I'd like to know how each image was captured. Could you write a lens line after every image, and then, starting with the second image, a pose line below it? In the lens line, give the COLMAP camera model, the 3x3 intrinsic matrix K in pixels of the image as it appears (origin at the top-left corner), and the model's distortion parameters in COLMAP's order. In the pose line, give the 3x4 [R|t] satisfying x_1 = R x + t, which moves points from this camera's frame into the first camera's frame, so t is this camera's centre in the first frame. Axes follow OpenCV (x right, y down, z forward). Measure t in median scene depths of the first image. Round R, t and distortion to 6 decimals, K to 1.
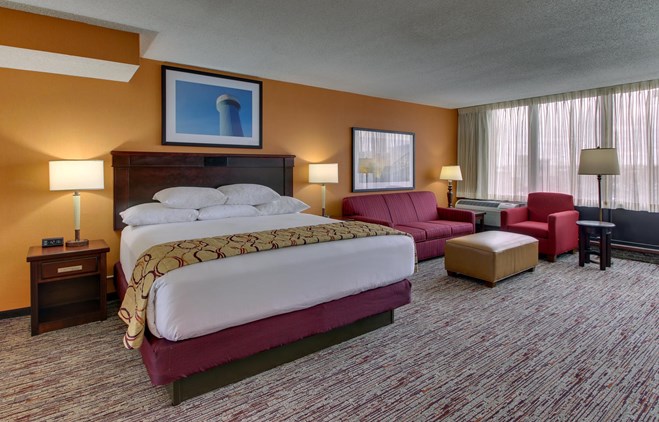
lens RADIAL K [[347.4, 0, 325.6], [0, 347.4, 204.3], [0, 0, 1]] dist [-0.013169, -0.001502]
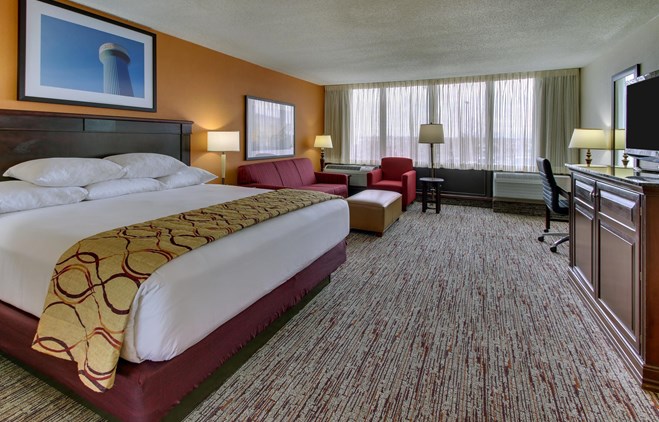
lens RADIAL K [[323.6, 0, 329.7], [0, 323.6, 167.3], [0, 0, 1]] dist [0.005439, -0.005357]
pose [[0.877293, -0.031039, 0.478951, -0.202170], [0.036013, 0.999351, -0.001201, -0.006217], [-0.478602, 0.018302, 0.877841, 0.089318]]
